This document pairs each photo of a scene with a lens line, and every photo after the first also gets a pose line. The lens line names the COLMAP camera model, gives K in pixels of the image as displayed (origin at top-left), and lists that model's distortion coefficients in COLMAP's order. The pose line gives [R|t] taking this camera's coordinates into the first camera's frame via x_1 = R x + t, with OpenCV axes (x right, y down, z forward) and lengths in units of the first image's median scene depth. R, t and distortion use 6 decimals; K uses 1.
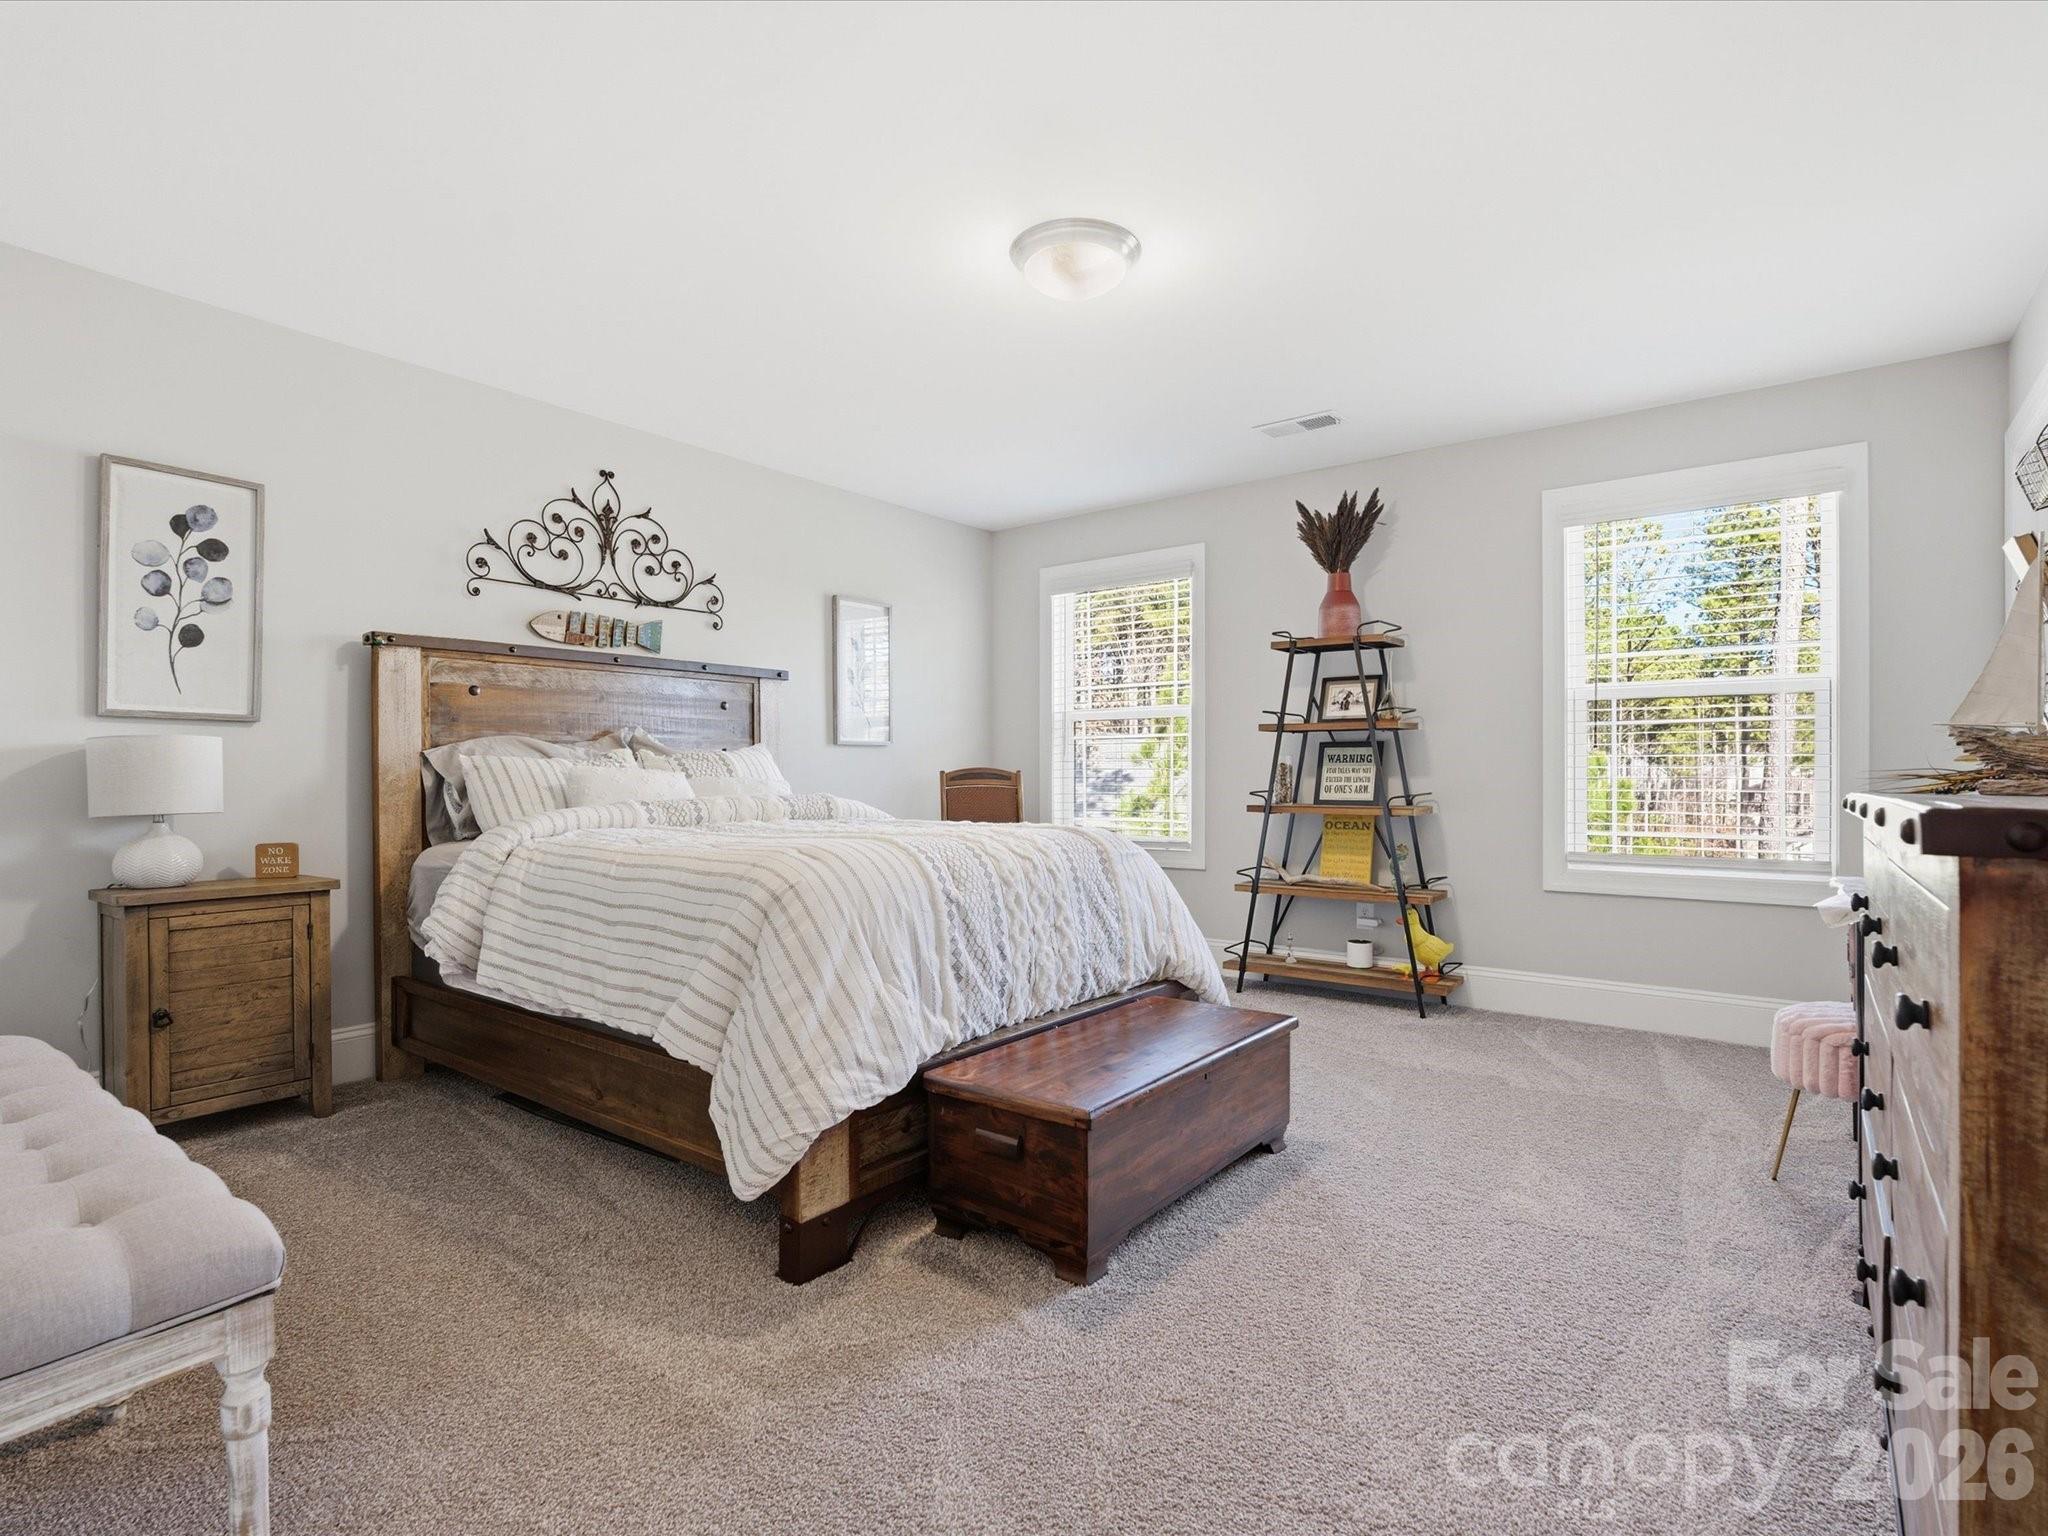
lens RADIAL K [[1009.8, 0, 1022.2], [0, 1009.8, 773.3], [0, 0, 1]] dist [-0.001488, -0.000042]
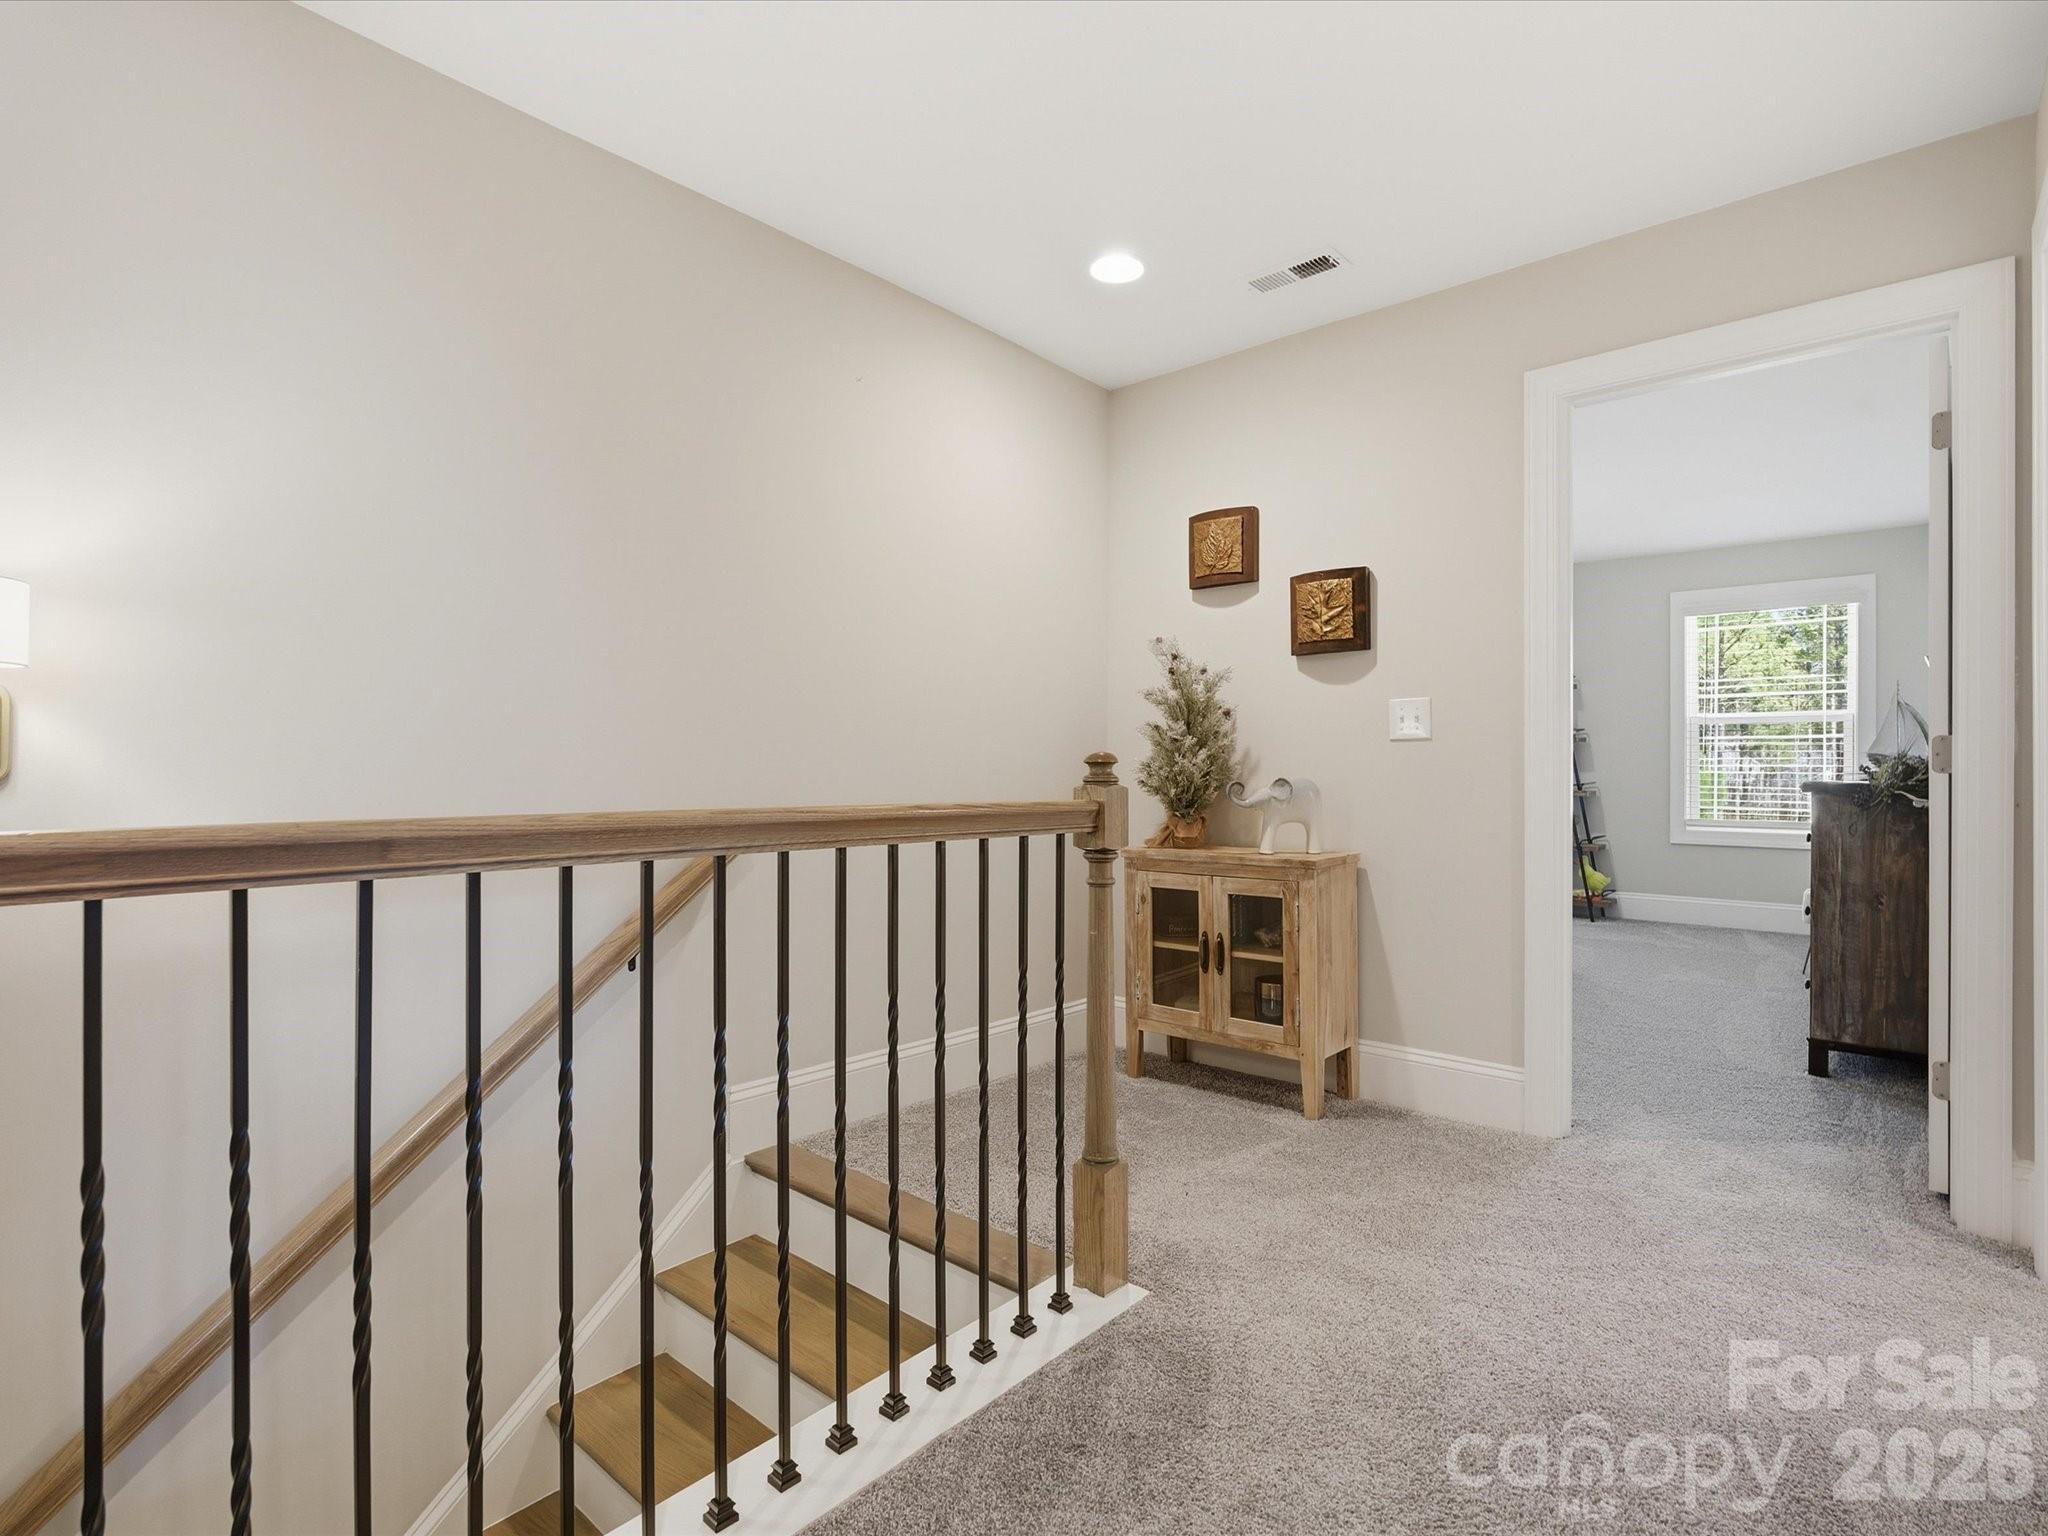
lens RADIAL K [[1009.8, 0, 1024.9], [0, 1009.8, 765.8], [0, 0, 1]] dist [-0.001488, -0.000042]
pose [[0.998096, 0.001536, -0.061654, -0.399528], [-0.001399, 0.999996, 0.002264, -0.008668], [0.061657, -0.002173, 0.998095, -0.648116]]
